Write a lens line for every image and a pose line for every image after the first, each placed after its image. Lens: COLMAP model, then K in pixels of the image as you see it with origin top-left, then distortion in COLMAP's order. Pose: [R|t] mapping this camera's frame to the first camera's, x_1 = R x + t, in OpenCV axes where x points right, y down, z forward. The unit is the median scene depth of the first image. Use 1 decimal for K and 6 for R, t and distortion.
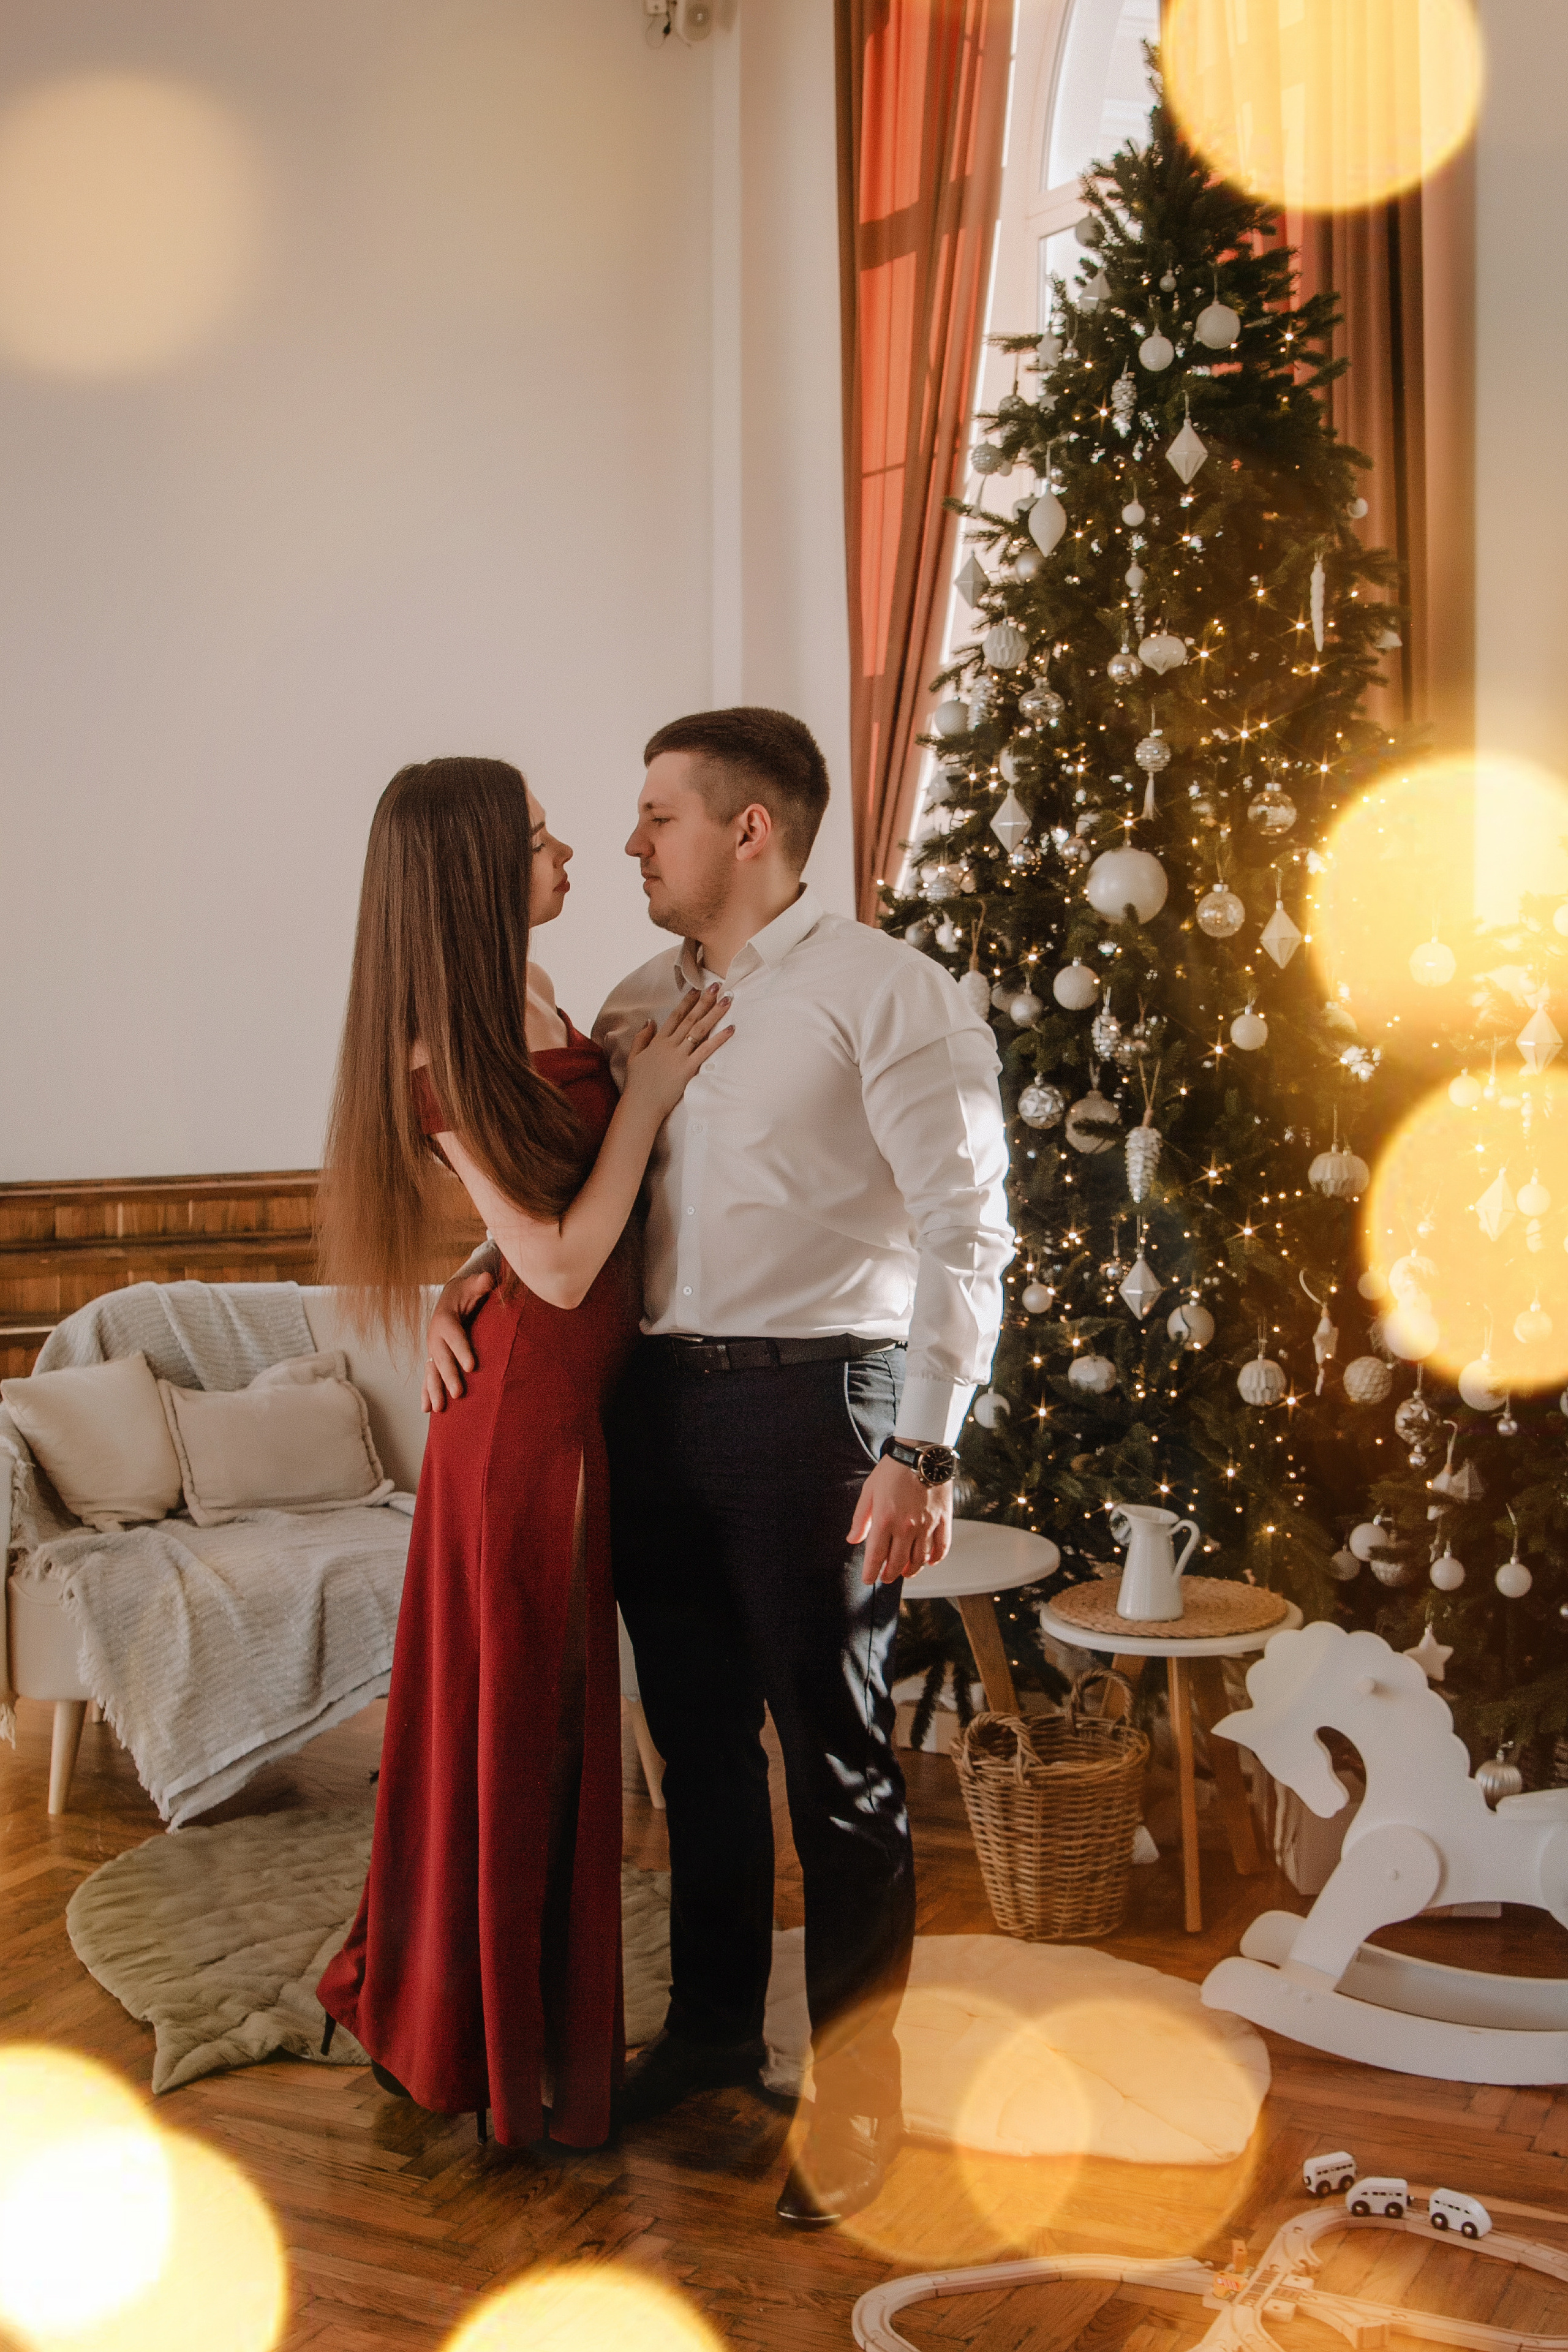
lens RADIAL K [[3042.1, 0, 793.6], [0, 3042.1, 1194.7], [0, 0, 1]] dist [-0.119532, 0.125553]
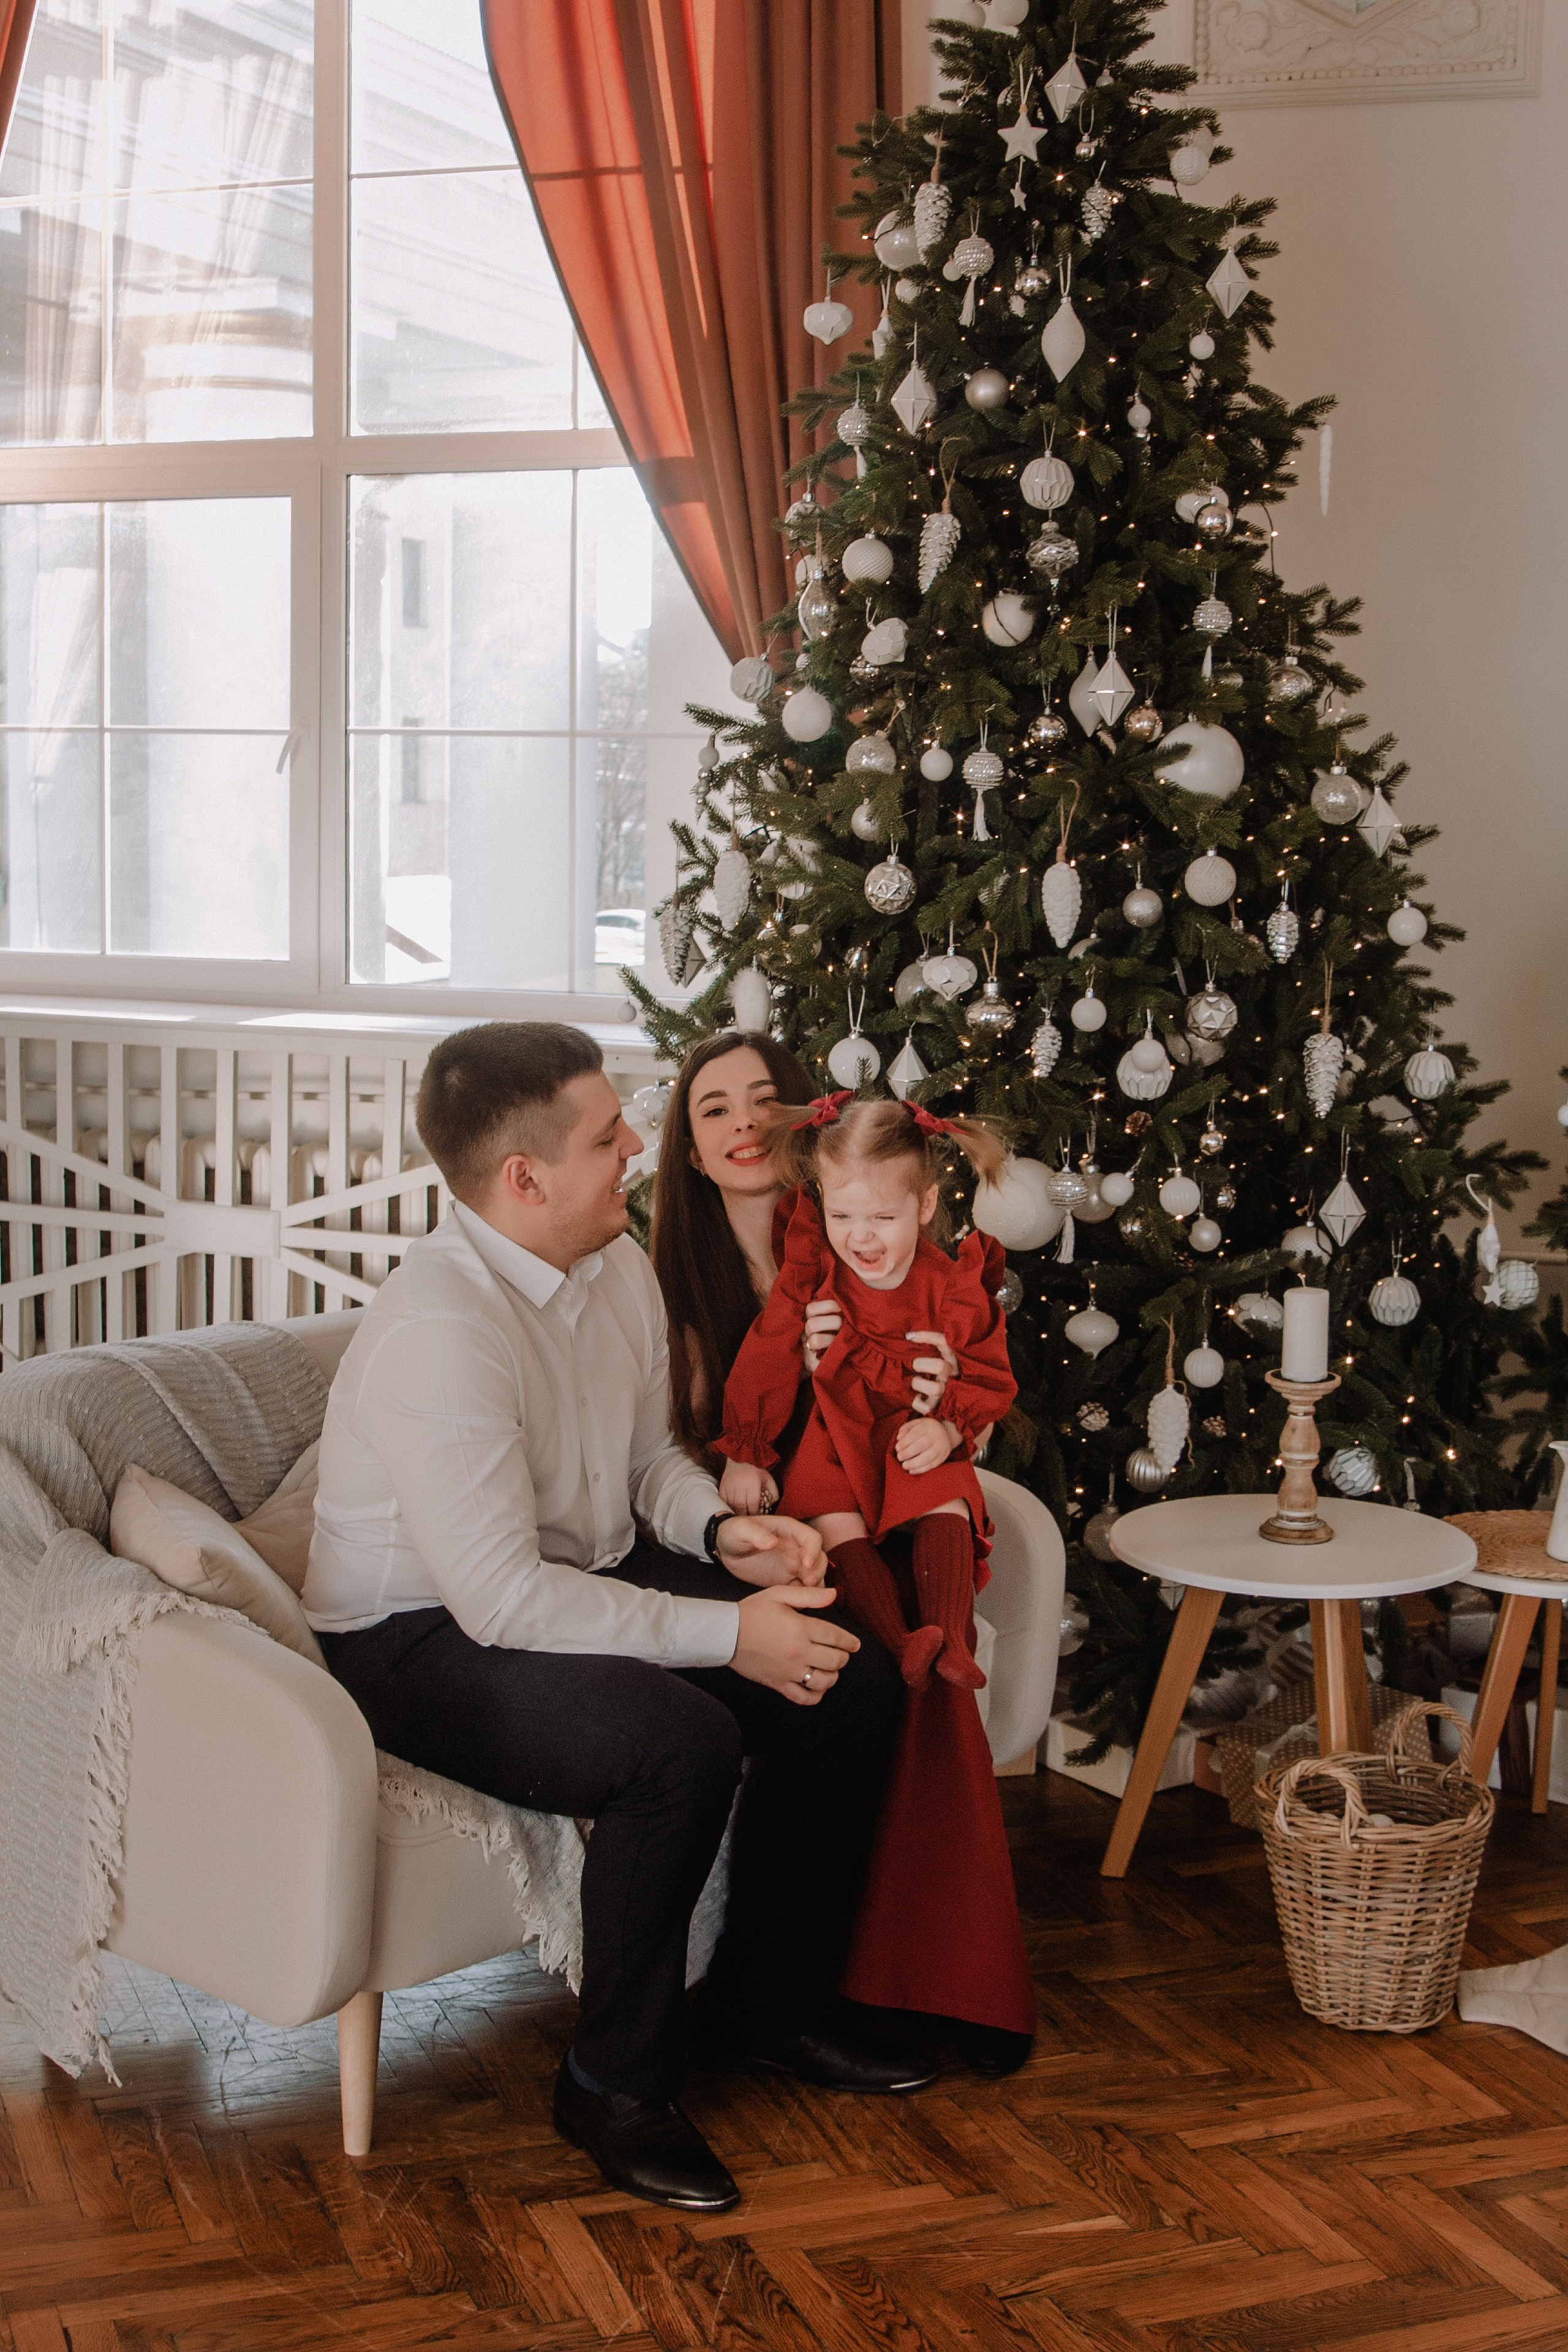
lens RADIAL K [[3047.1, 0, 791.9], [0, 3047.1, 1198.1], [0, 0, 1]] dist [-0.117760, 0.114808]
pose [[0.695682, -0.087672, 0.712980, -0.632220], [0.059607, 0.996147, 0.064331, -0.040481], [-0.715873, -0.002256, 0.698227, 0.471526]]
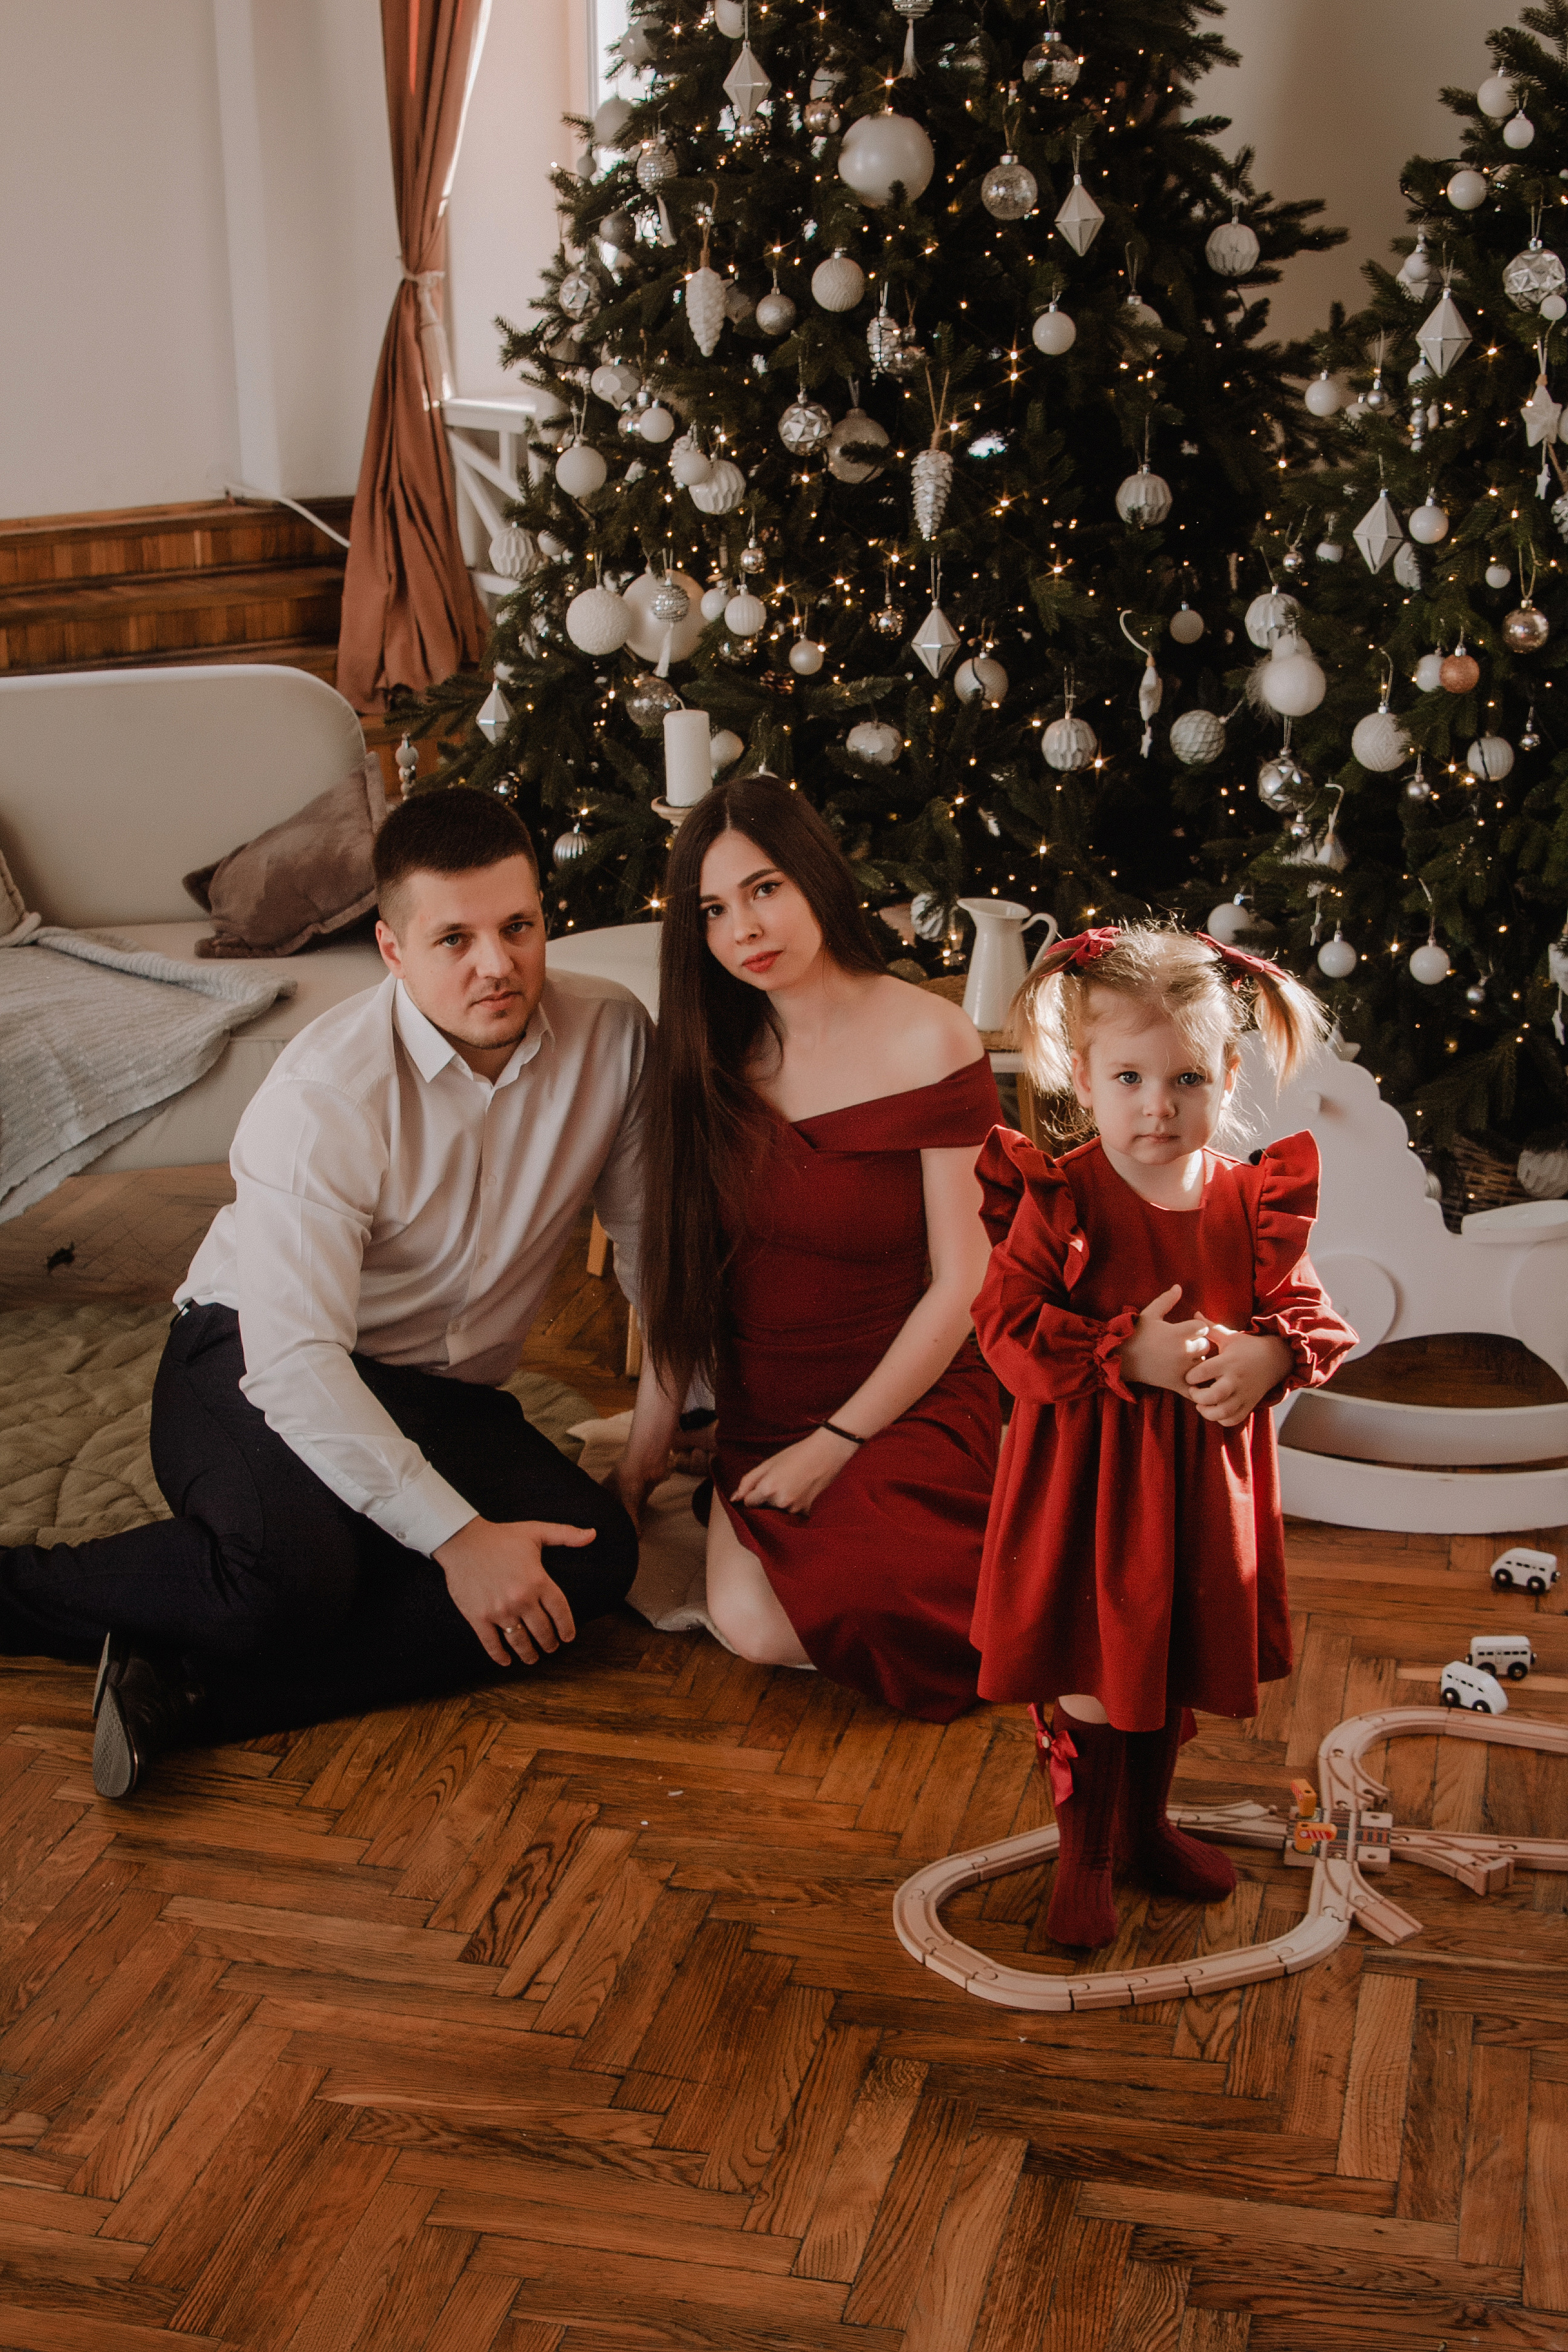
lens RADIAL K [[3047.1, 0, 791.9], [0, 3047.1, 1198.1], [0, 0, 1]] dist [-0.117760, 0.114808]
pose [[0.978904, -0.079172, 0.188357, -0.097536], [0.036236, 0.974532, 0.221300, -0.007012], [-0.201081, -0.209807, 0.956843, 0.149502]]
